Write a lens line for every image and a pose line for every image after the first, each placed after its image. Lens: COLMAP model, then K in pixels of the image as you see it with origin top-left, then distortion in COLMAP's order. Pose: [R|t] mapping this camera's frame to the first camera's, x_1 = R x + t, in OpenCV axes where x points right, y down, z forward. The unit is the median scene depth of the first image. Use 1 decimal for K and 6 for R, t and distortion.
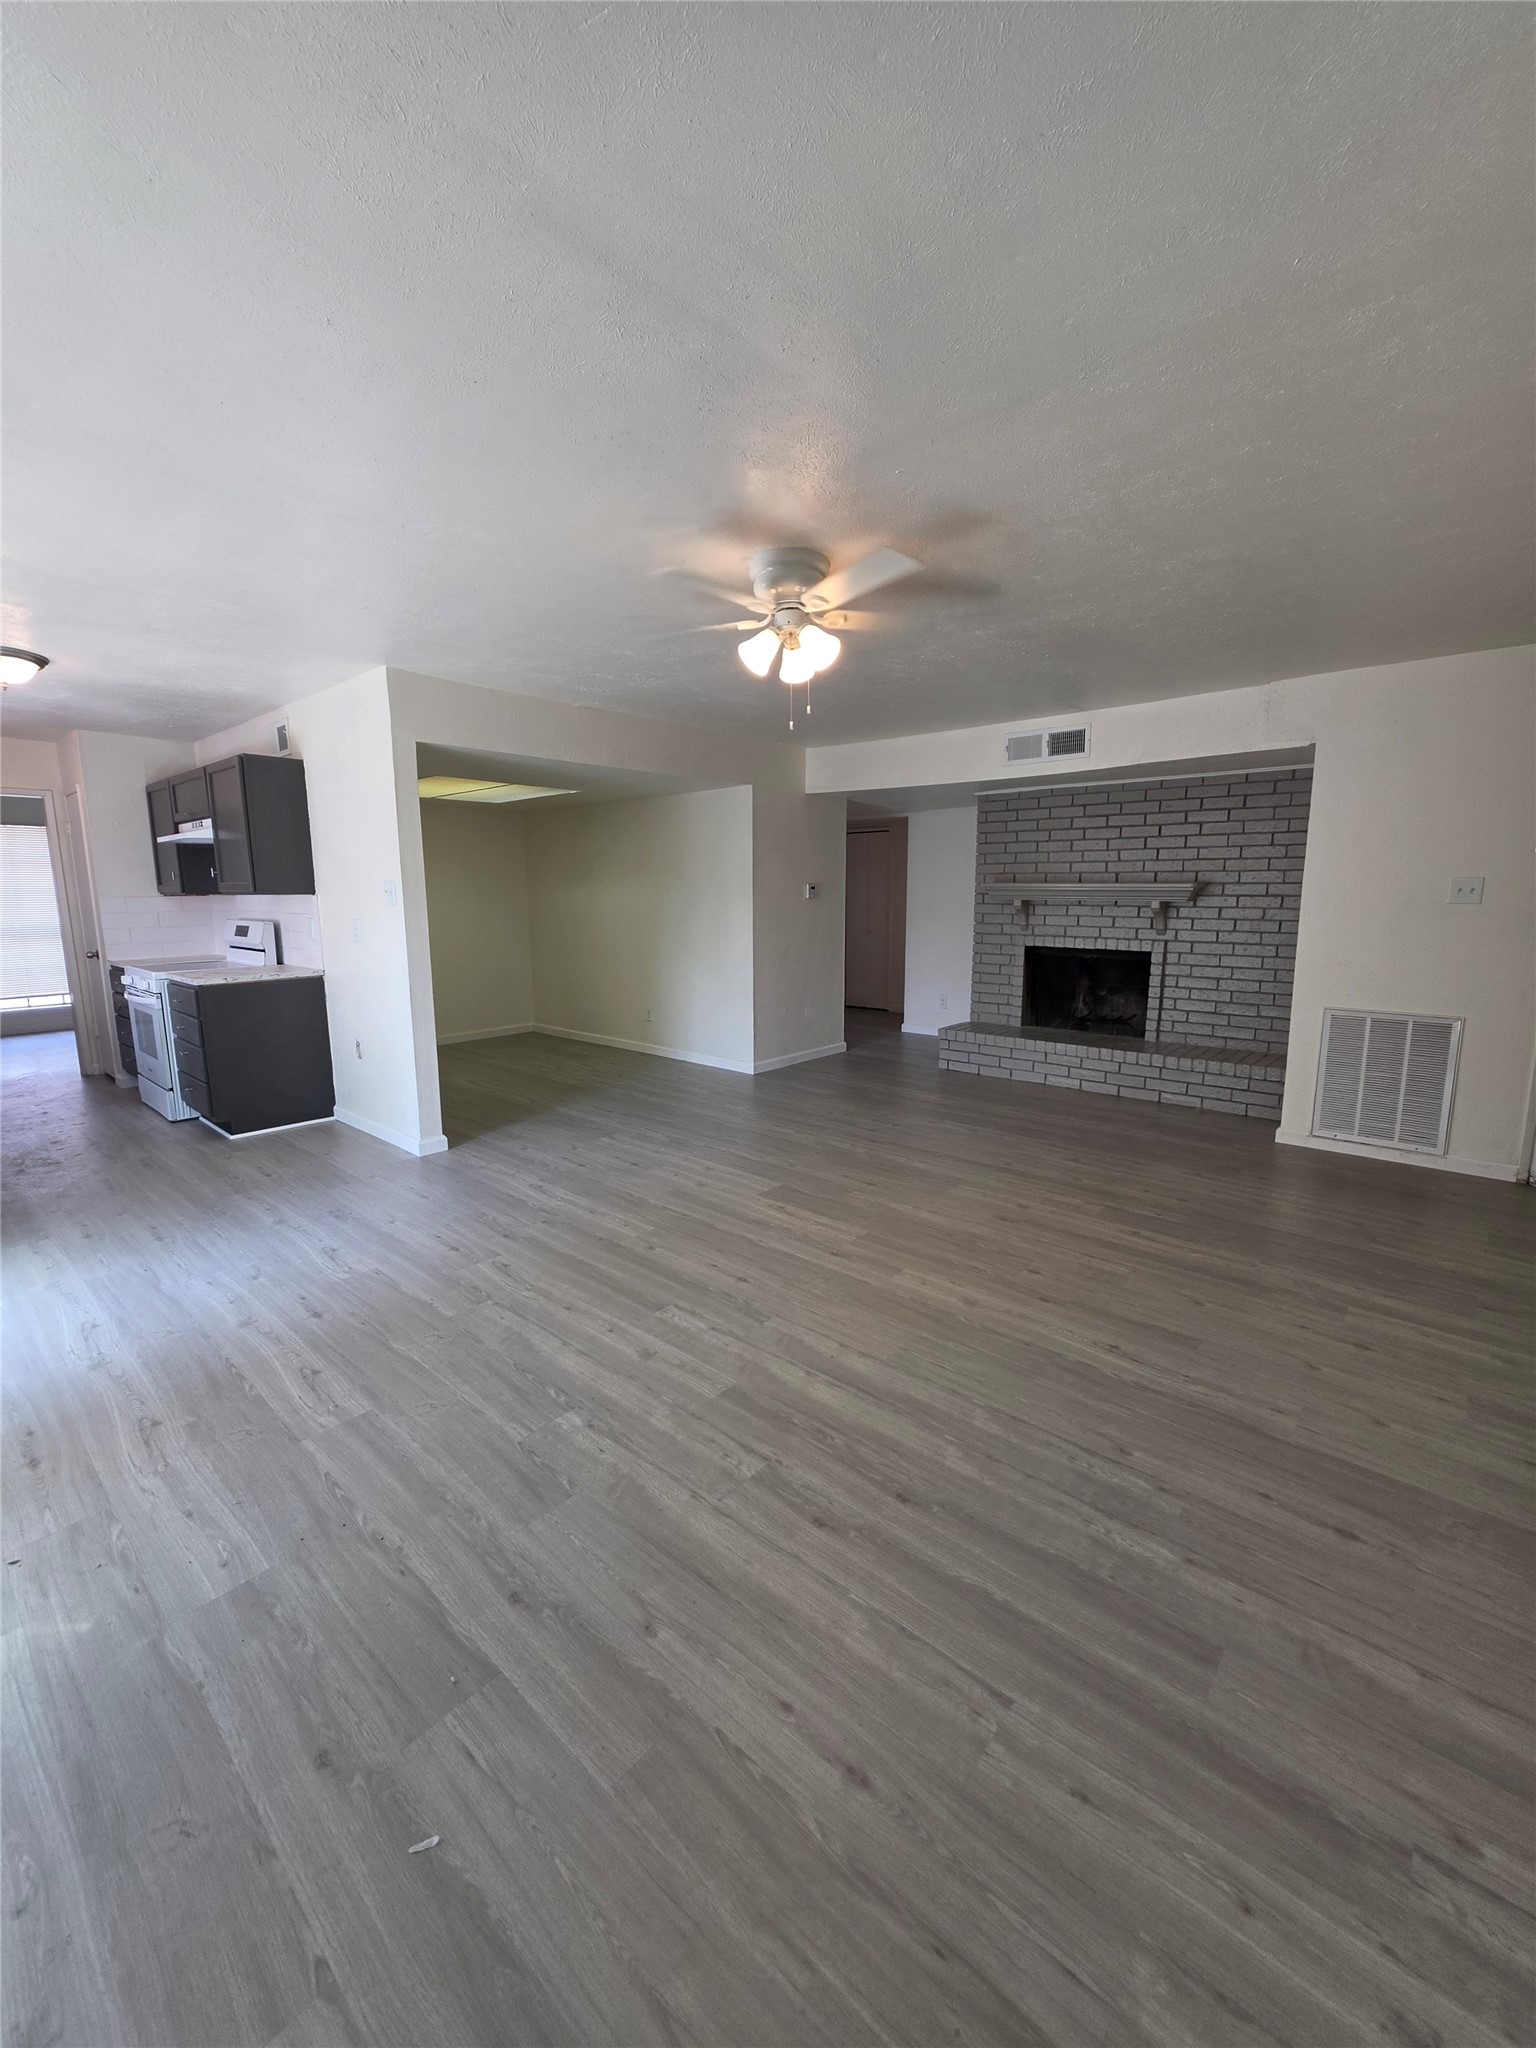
lens RADIAL K [[822.9, 0, 773.5], [0, 822.9, 1019.5], [0, 0, 1]] dist [-0.008305, 0.002391]
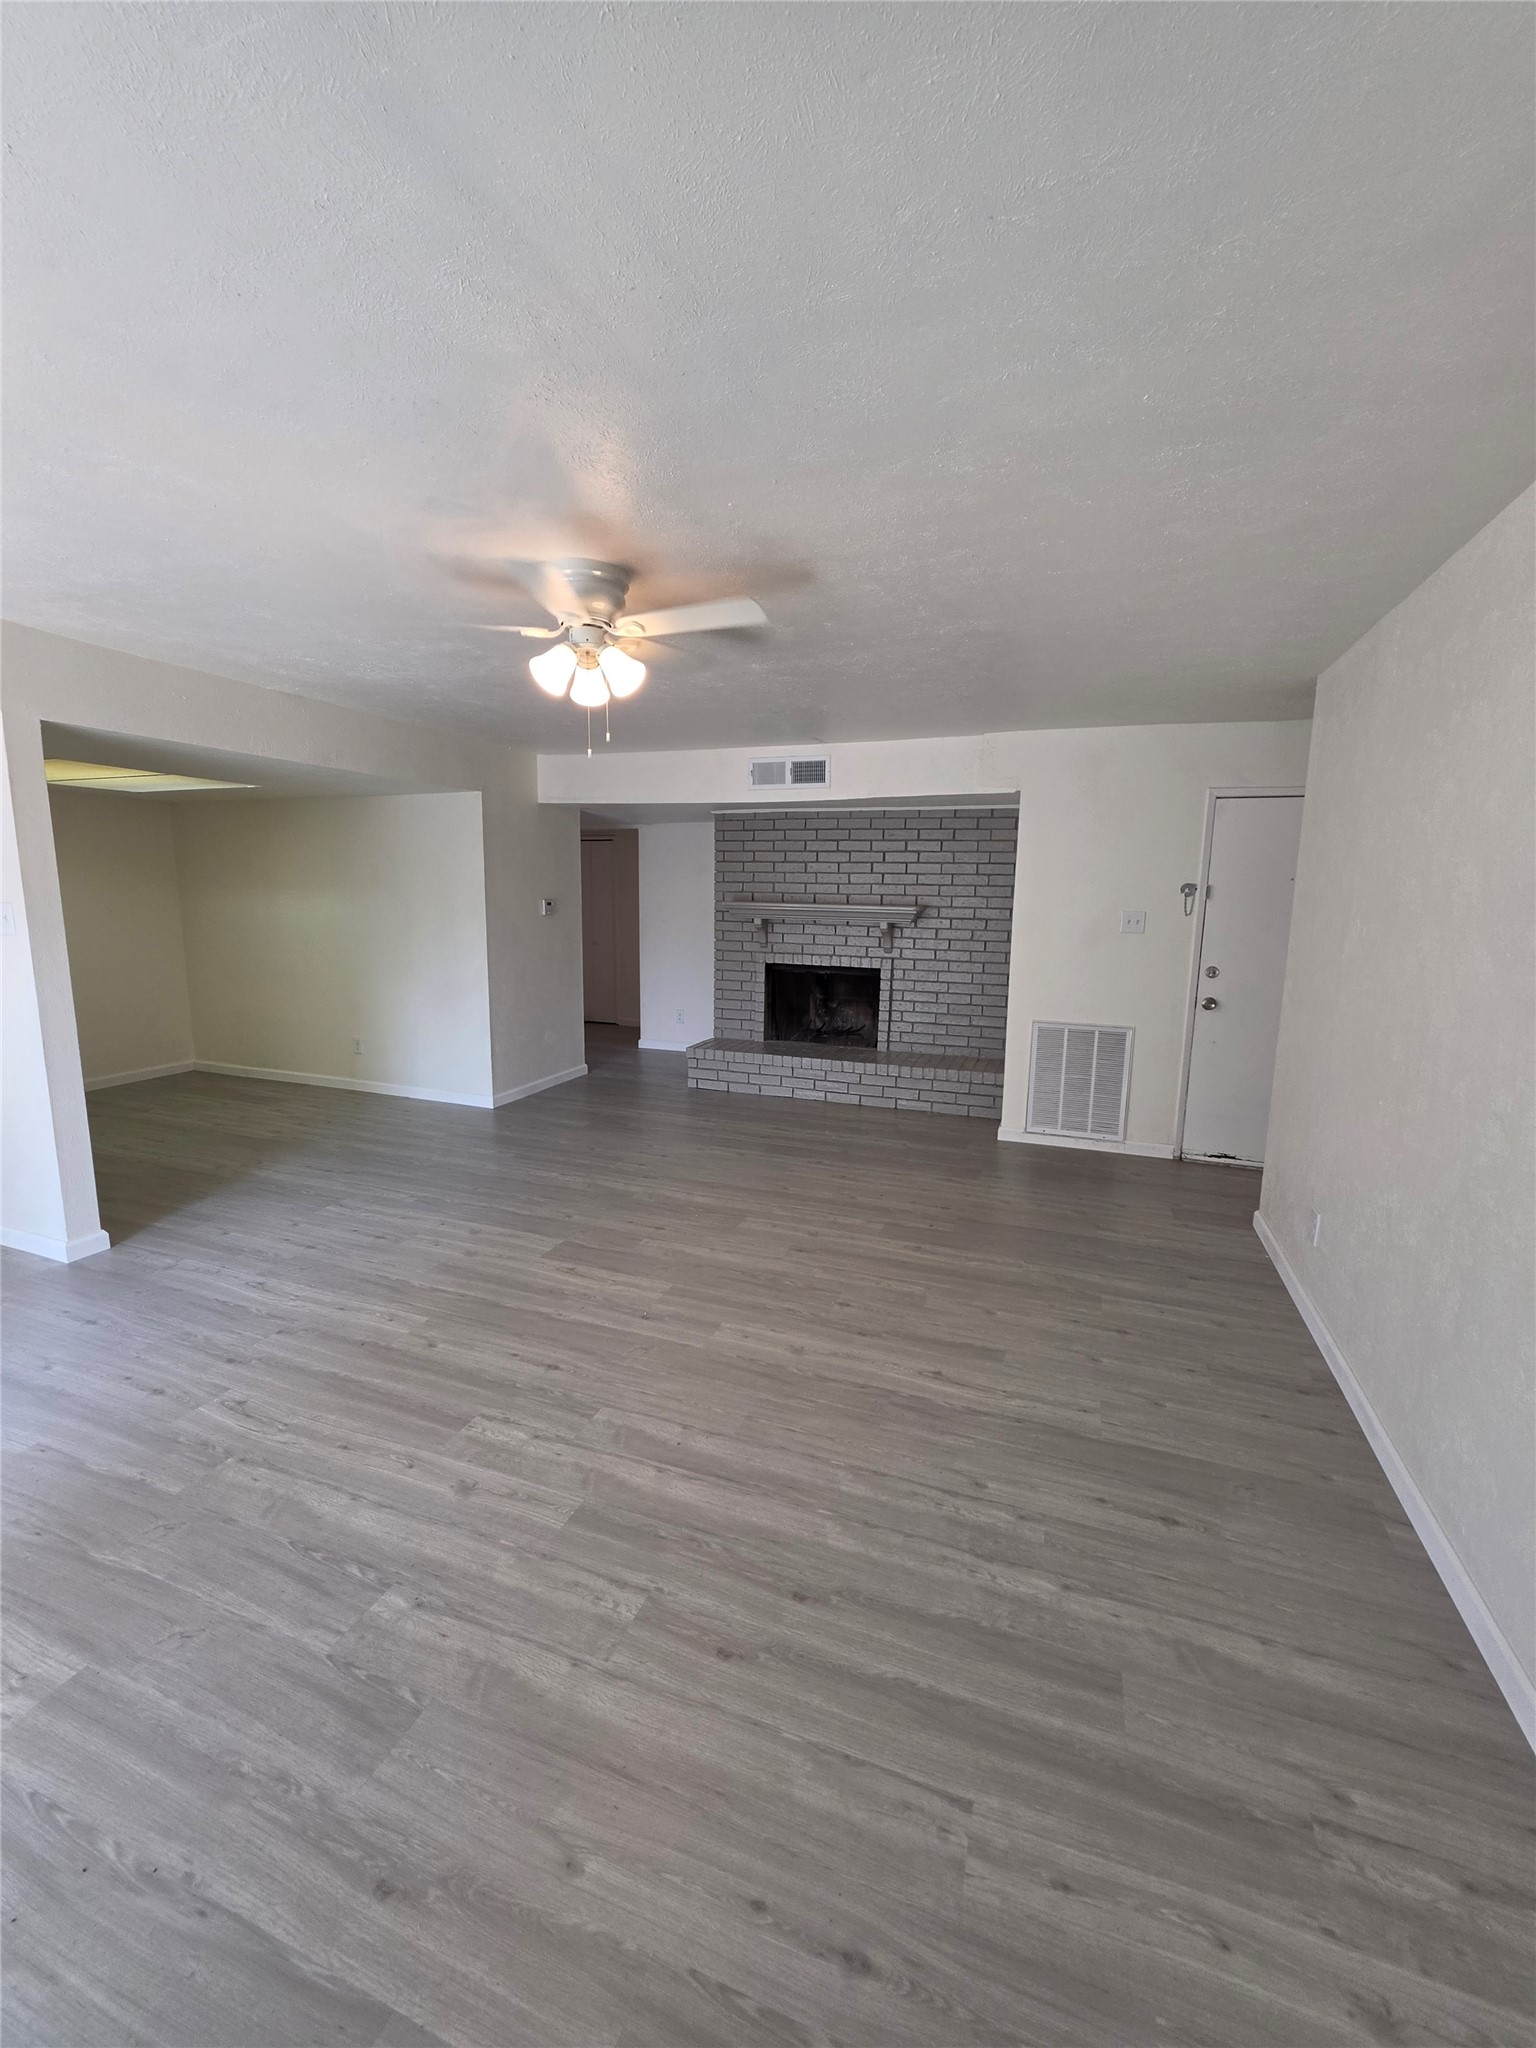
lens RADIAL K [[822.9, 0, 773.5], [0, 822.9, 1019.5], [0, 0, 1]] dist [-0.008305, 0.002391]
pose [[0.933262, -0.038982, 0.357074, -0.122167], [0.038047, 0.999229, 0.009644, -0.063440], [-0.357175, 0.004585, 0.934026, 0.079854]]
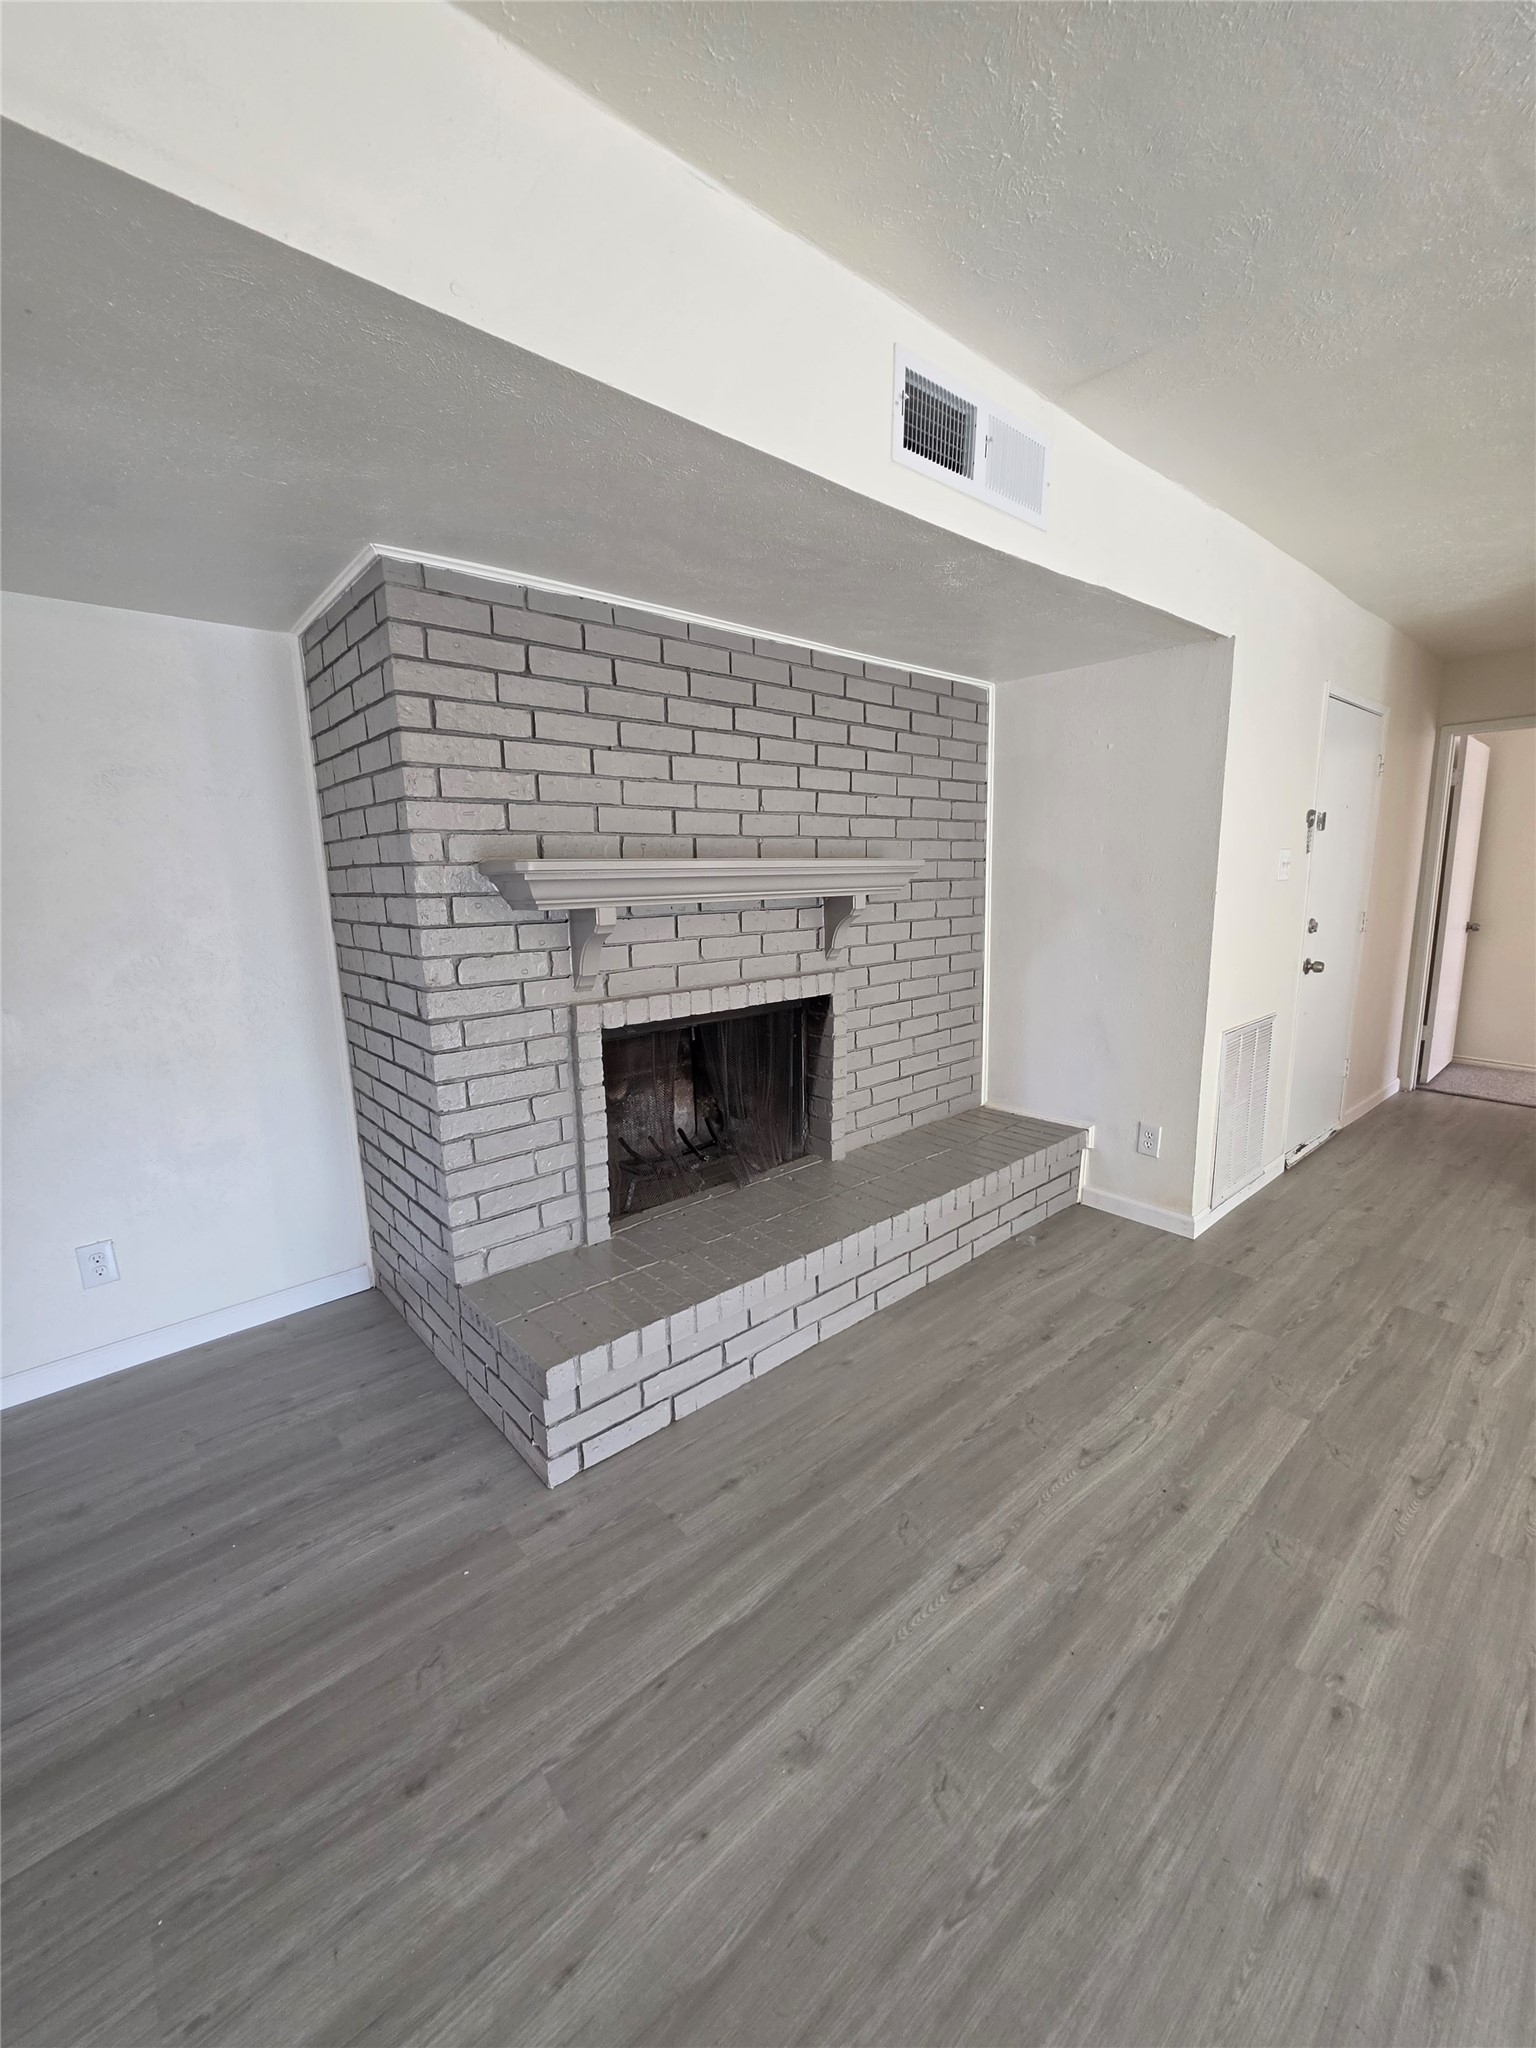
lens RADIAL K [[822.9, 0, 773.5], [0, 822.9, 1019.5], [0, 0, 1]] dist [-0.008305, 0.002391]
pose [[0.129130, -0.180079, 0.975139, -0.100687], [0.171782, 0.972567, 0.156856, -0.311025], [-0.976635, 0.147256, 0.156522, 1.932660]]
